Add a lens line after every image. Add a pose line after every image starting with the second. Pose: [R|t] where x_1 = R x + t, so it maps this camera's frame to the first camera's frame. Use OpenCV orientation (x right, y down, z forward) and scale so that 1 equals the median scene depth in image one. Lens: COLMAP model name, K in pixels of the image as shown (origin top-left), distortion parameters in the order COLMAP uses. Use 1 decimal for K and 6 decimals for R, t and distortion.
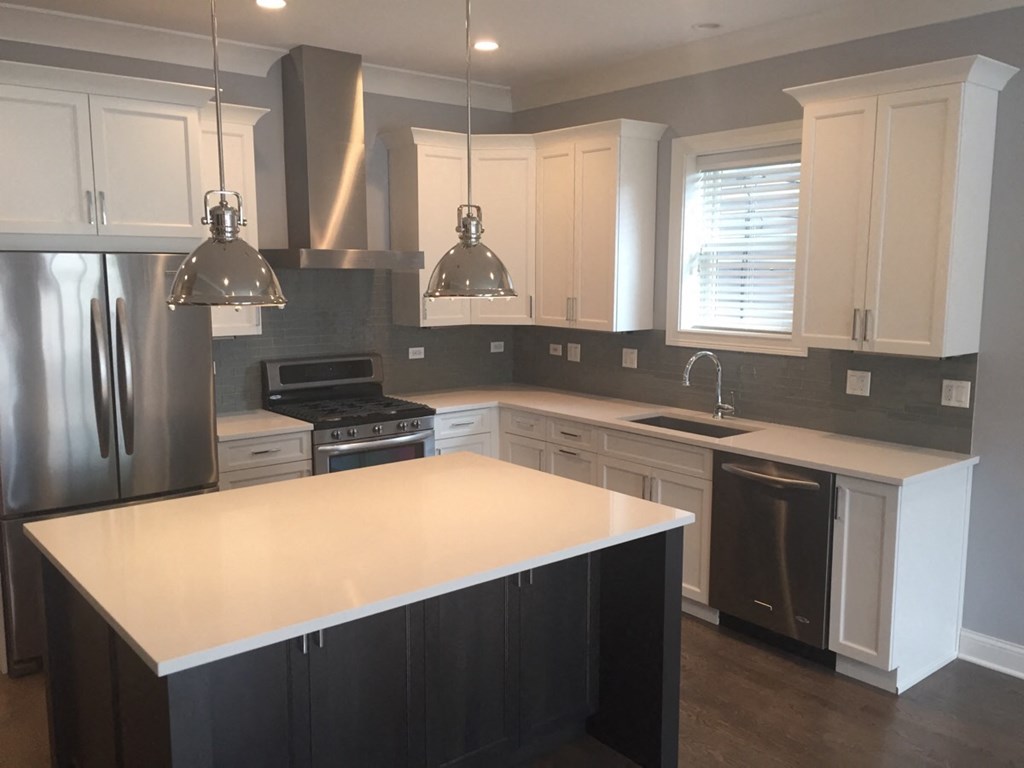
lens RADIAL K [[865.2, 0, 512.0], [0, 865.2, 384.0], [0, 0, 1]] dist [0.020089, 0.011230]
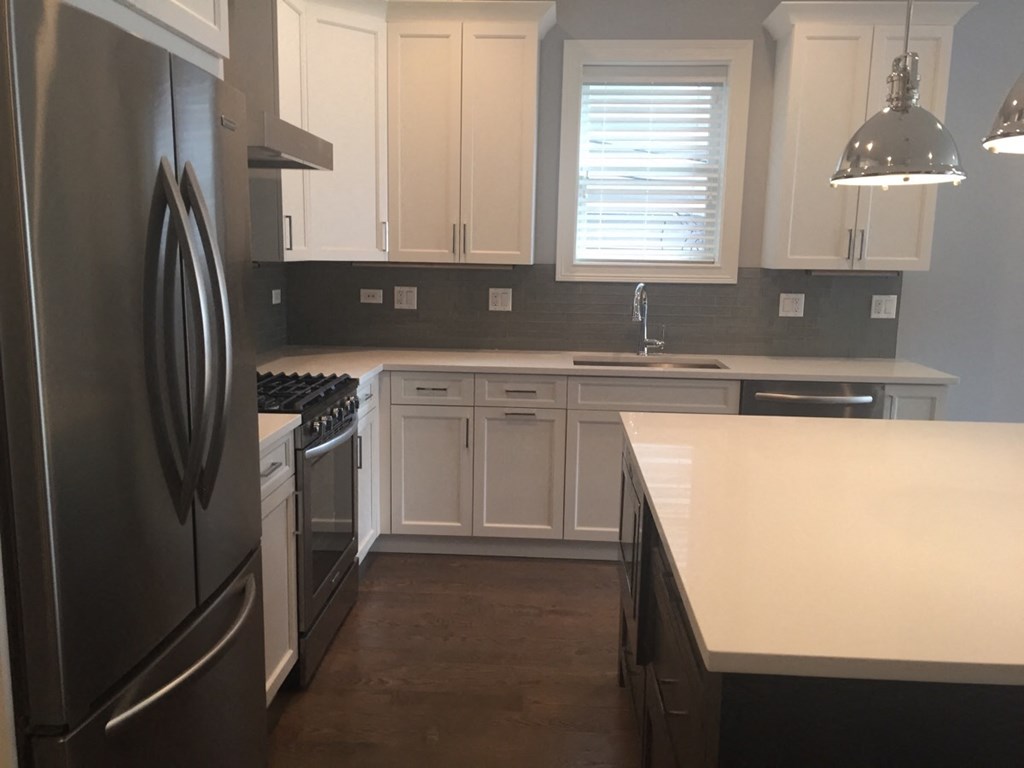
lens RADIAL K [[865.2, 0, 512.0], [0, 865.2, 384.0], [0, 0, 1]] dist [0.020089, 0.011230]
pose [[0.674954, -0.100517, 0.730981, -0.541510], [0.082205, 0.994754, 0.060884, 0.001873], [-0.733266, 0.018997, 0.679676, 0.475322]]
